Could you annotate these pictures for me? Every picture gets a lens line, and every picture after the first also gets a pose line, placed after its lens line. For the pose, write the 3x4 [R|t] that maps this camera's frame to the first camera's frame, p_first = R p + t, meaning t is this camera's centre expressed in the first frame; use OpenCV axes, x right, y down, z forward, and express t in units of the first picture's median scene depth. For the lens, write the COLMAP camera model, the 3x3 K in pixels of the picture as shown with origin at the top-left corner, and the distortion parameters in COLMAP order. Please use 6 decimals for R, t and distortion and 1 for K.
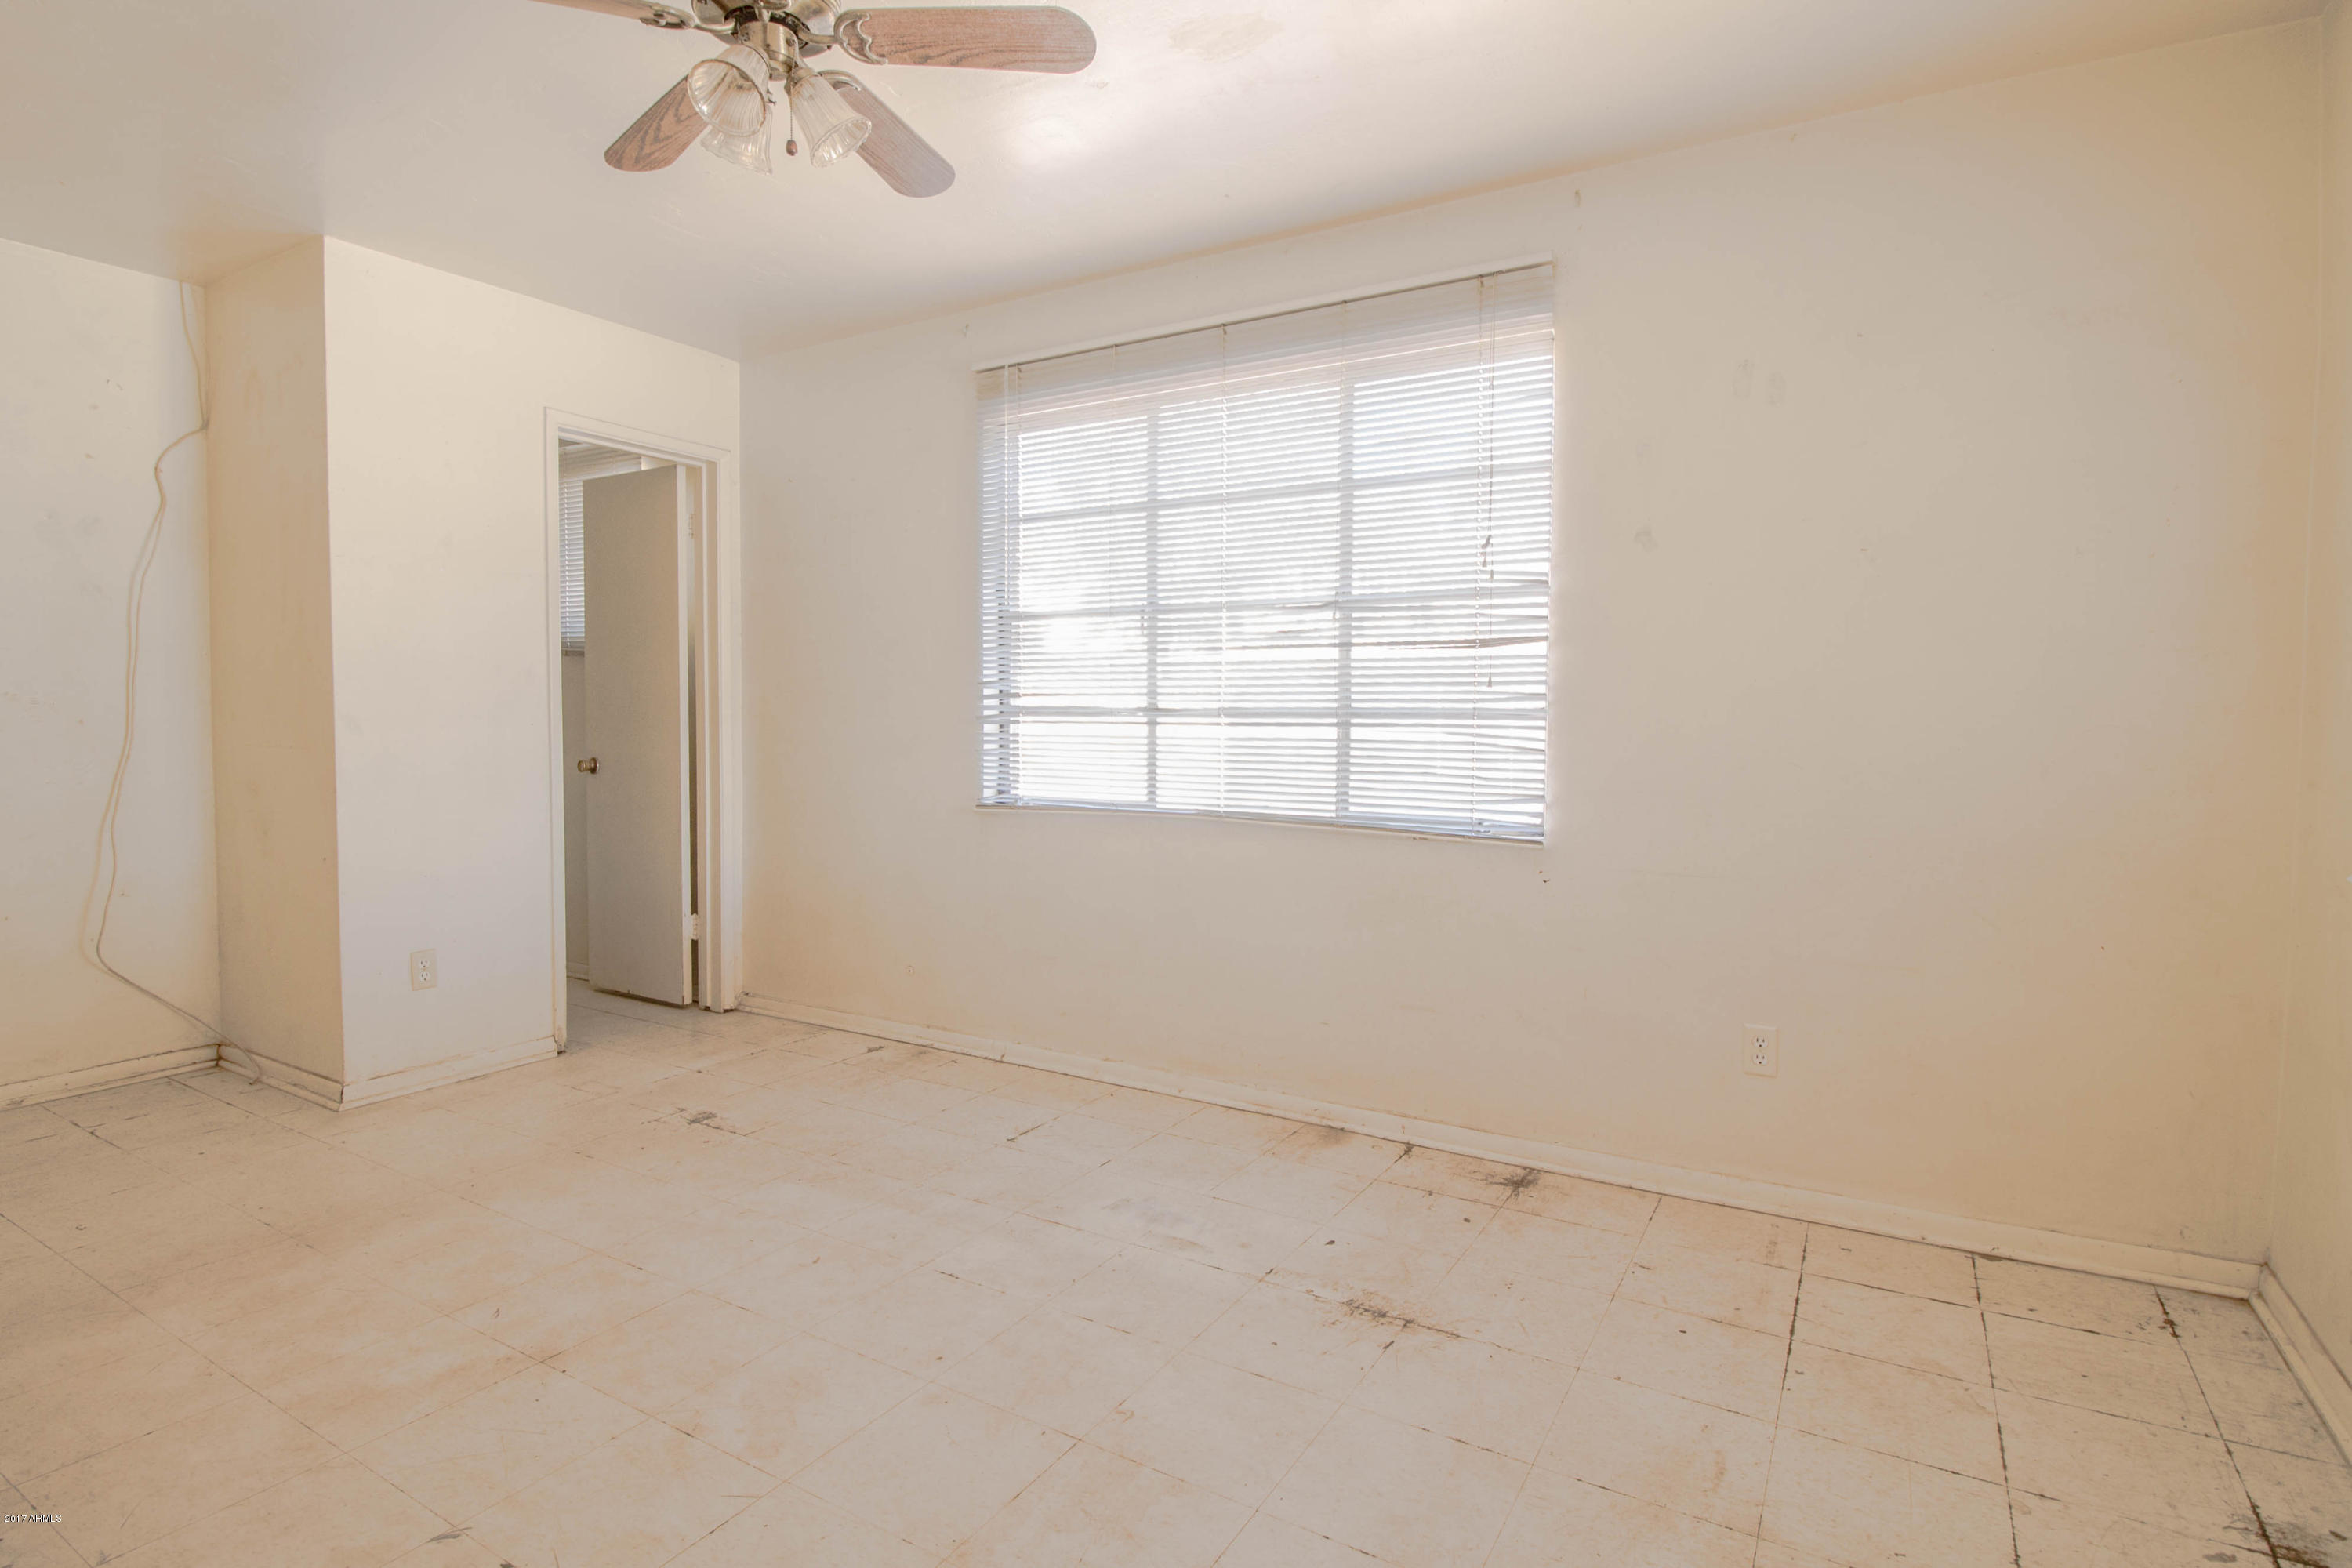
lens RADIAL K [[1116.2, 0, 1181.8], [0, 1116.2, 772.4], [0, 0, 1]] dist [0.003644, -0.010462]
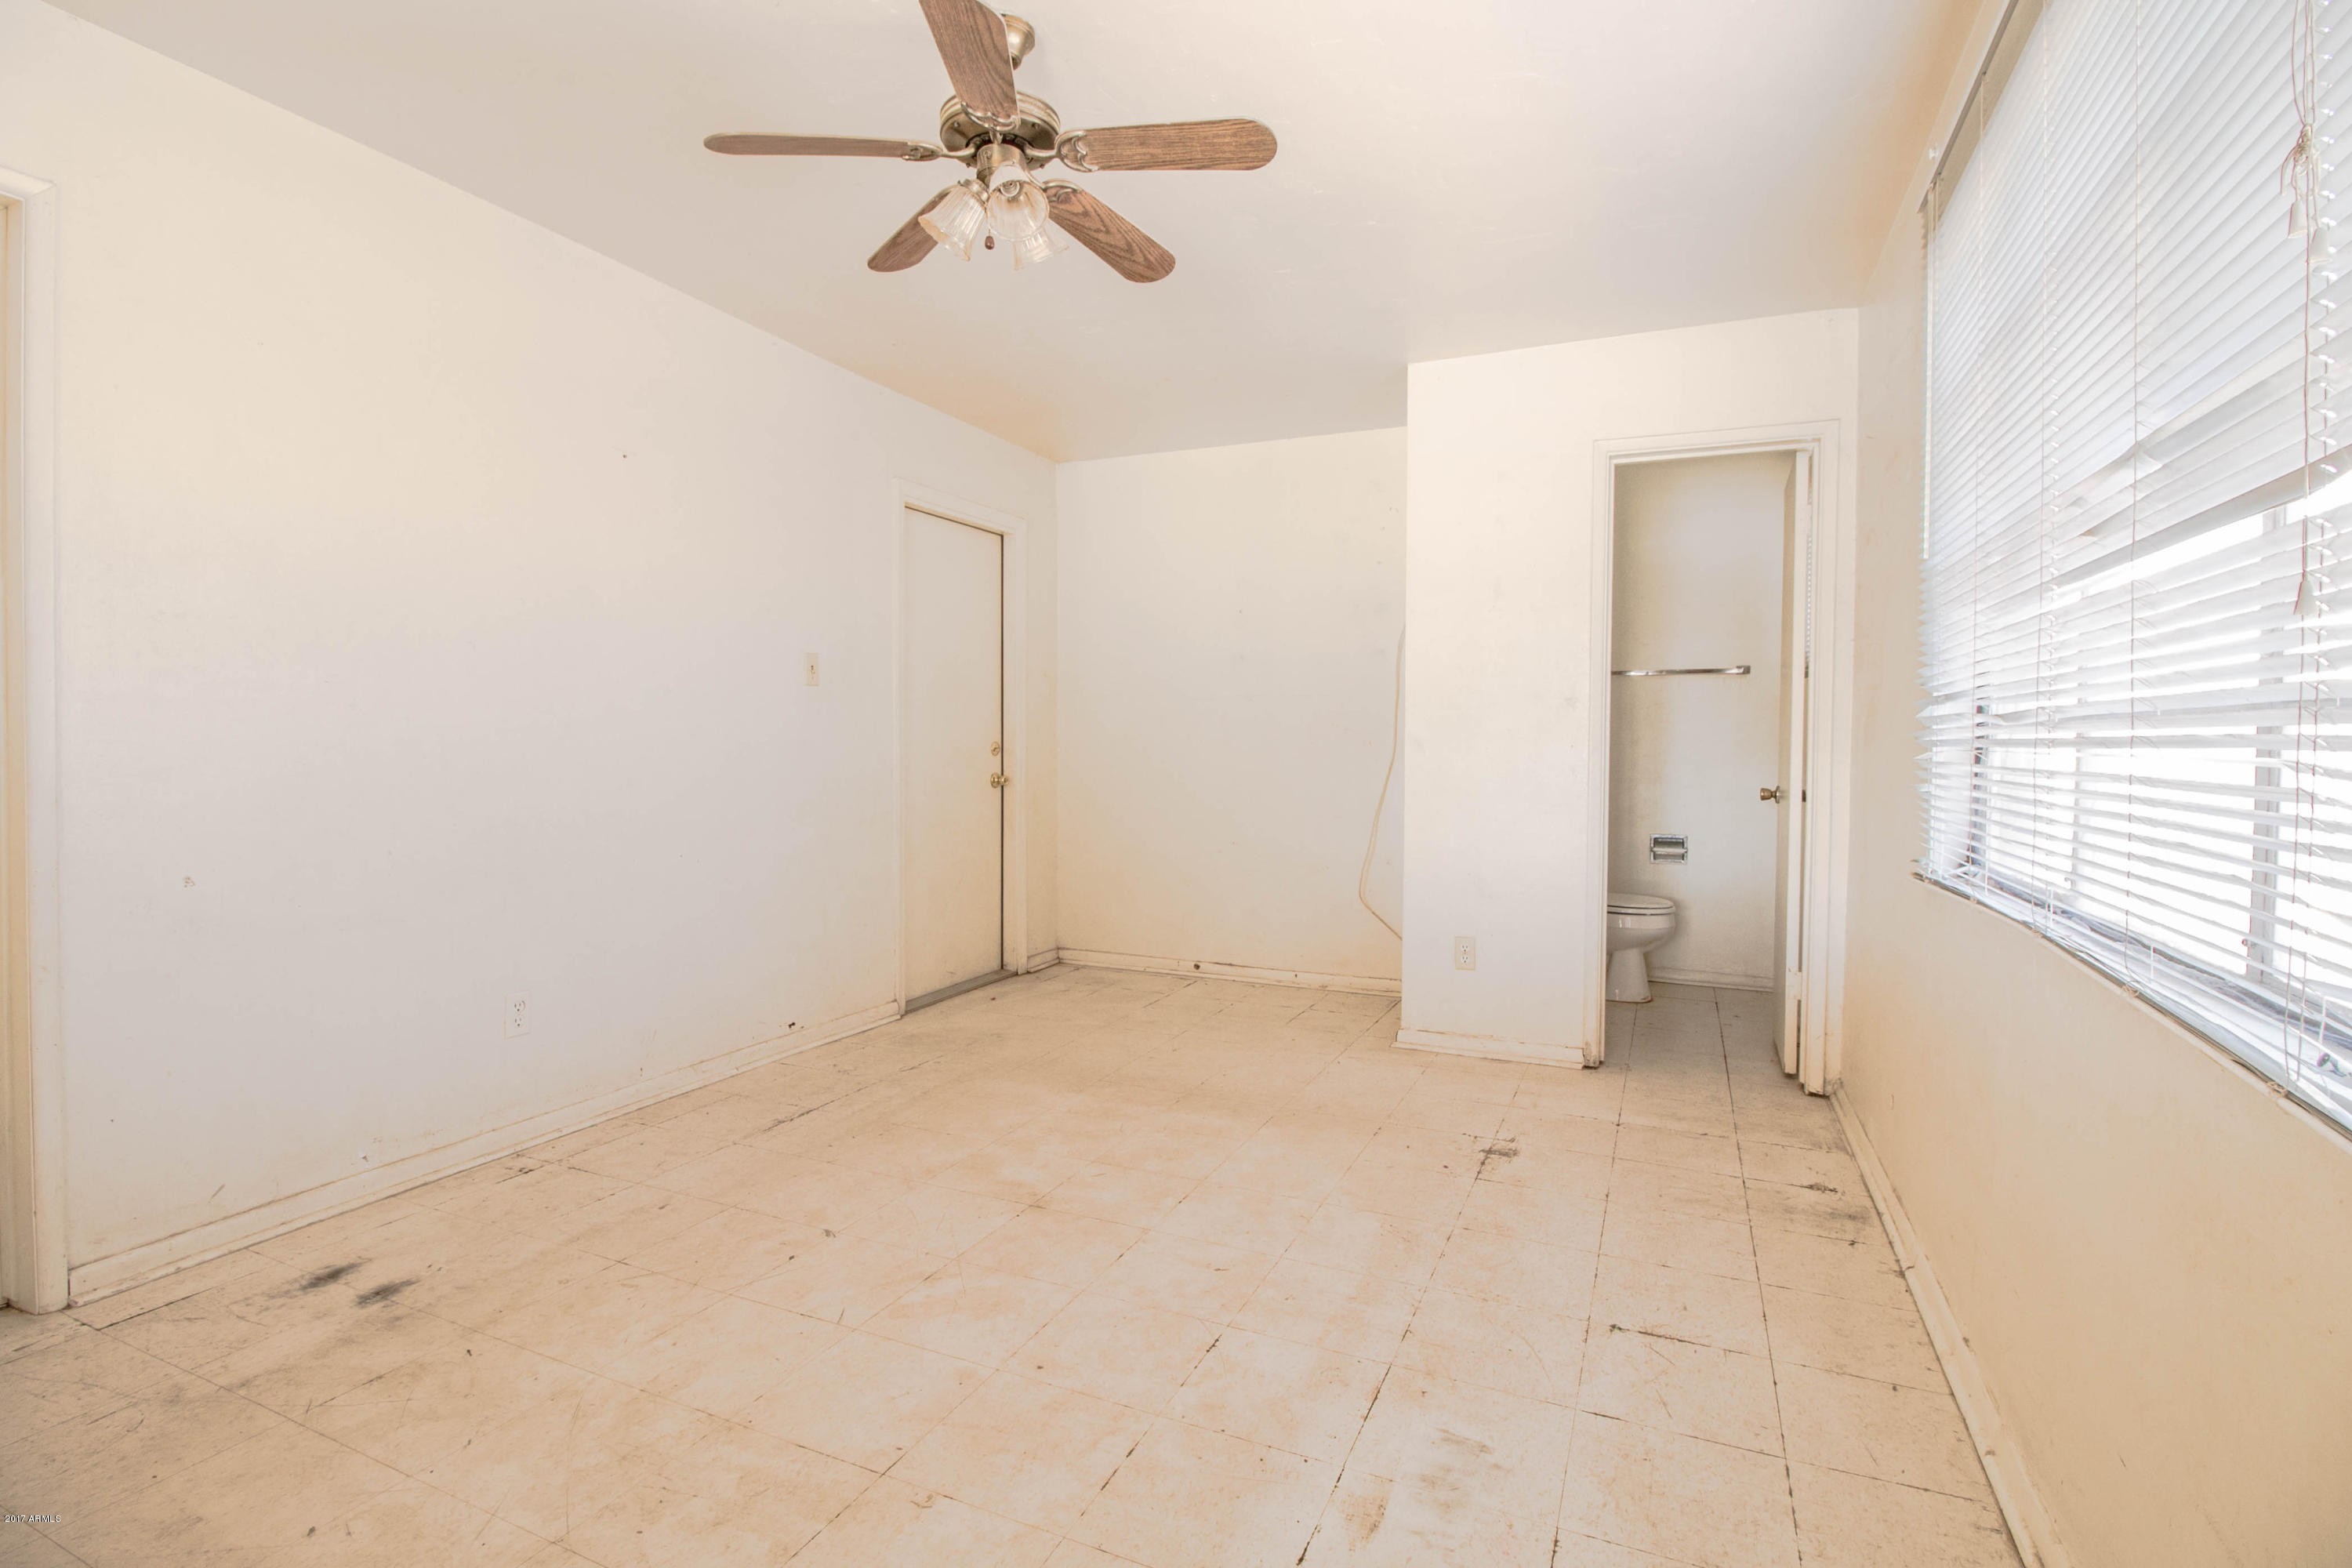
lens RADIAL K [[1111.0, 0, 1217.9], [0, 1111.0, 779.4], [0, 0, 1]] dist [0.000292, -0.000189]
pose [[0.158188, 0.029090, -0.986980, 0.442486], [-0.055823, 0.998231, 0.020475, -0.016914], [0.985830, 0.051858, 0.159532, 0.555106]]
